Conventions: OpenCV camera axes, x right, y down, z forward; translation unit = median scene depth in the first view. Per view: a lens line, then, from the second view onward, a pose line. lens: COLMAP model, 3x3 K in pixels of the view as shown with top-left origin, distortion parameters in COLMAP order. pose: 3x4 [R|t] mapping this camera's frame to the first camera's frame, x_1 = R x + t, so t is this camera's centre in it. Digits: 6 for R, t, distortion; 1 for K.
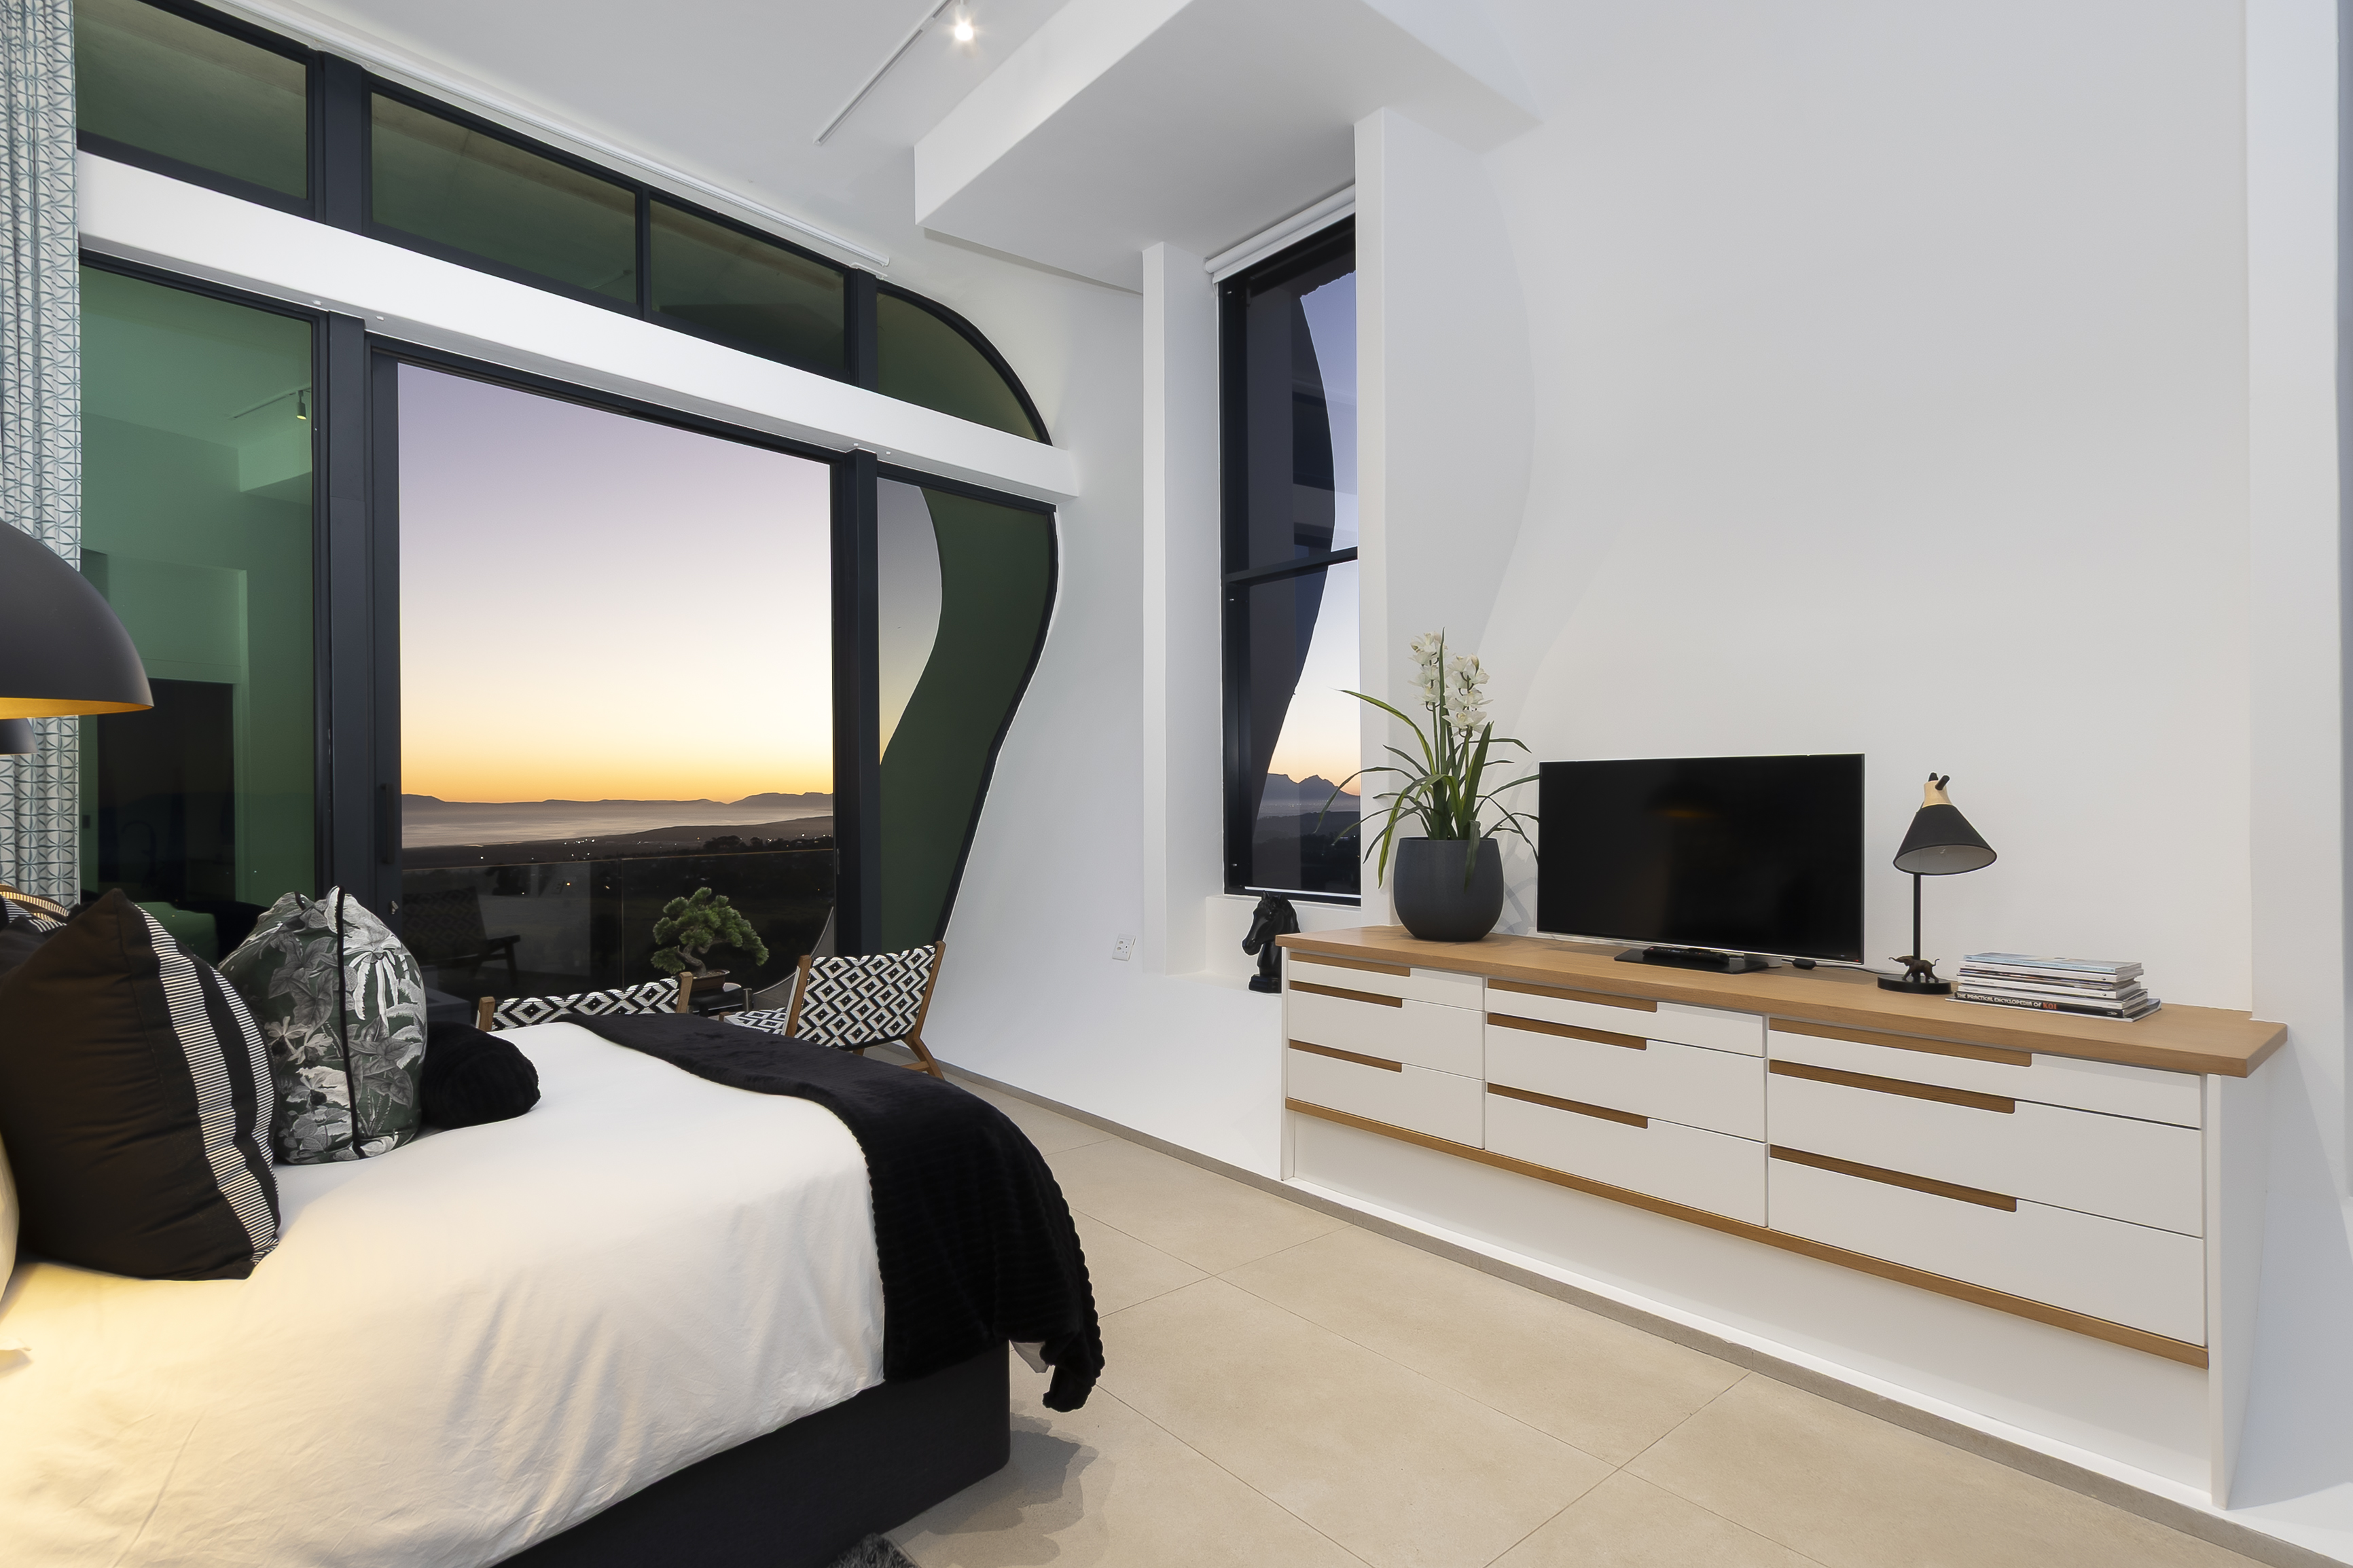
lens RADIAL K [[1155.4, 0, 1172.8], [0, 1155.4, 809.5], [0, 0, 1]] dist [0.004132, 0.001018]
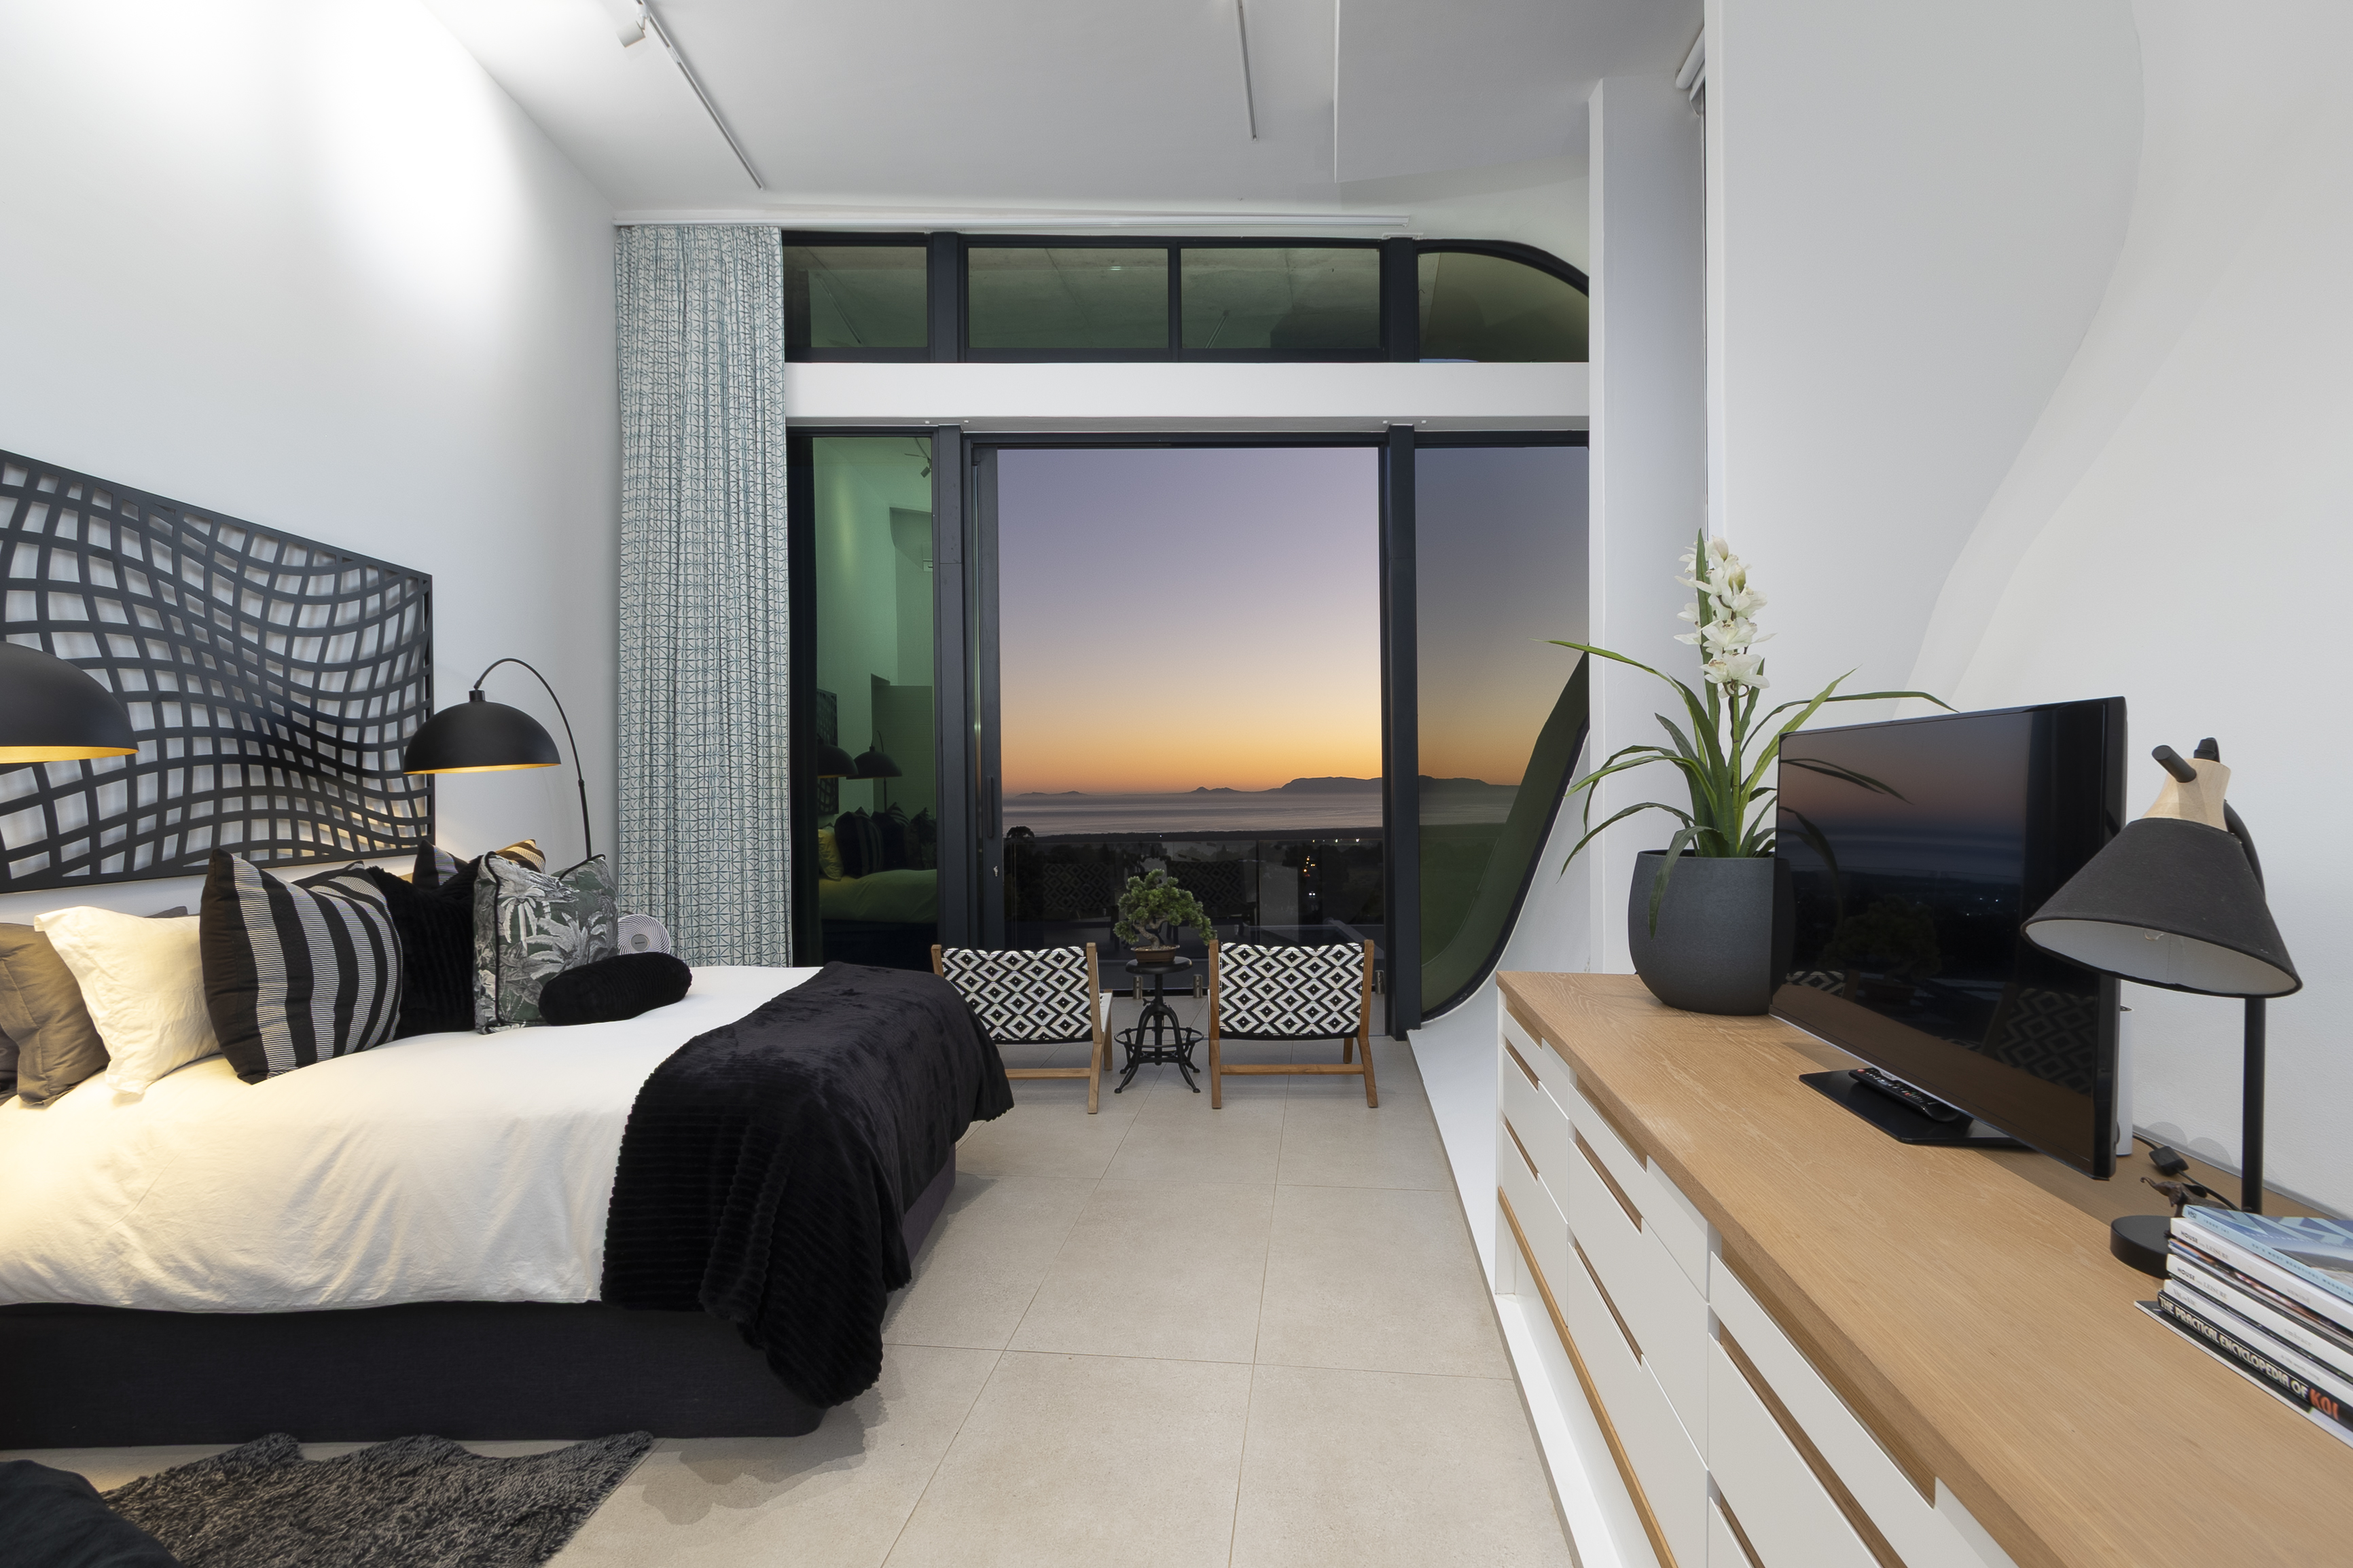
lens RADIAL K [[1155.4, 0, 1172.8], [0, 1155.4, 809.5], [0, 0, 1]] dist [0.004132, 0.001018]
pose [[0.673649, 0.016320, -0.738871, 0.964734], [-0.004815, 0.999832, 0.017694, -0.019210], [0.739036, -0.008362, 0.673614, 0.632654]]
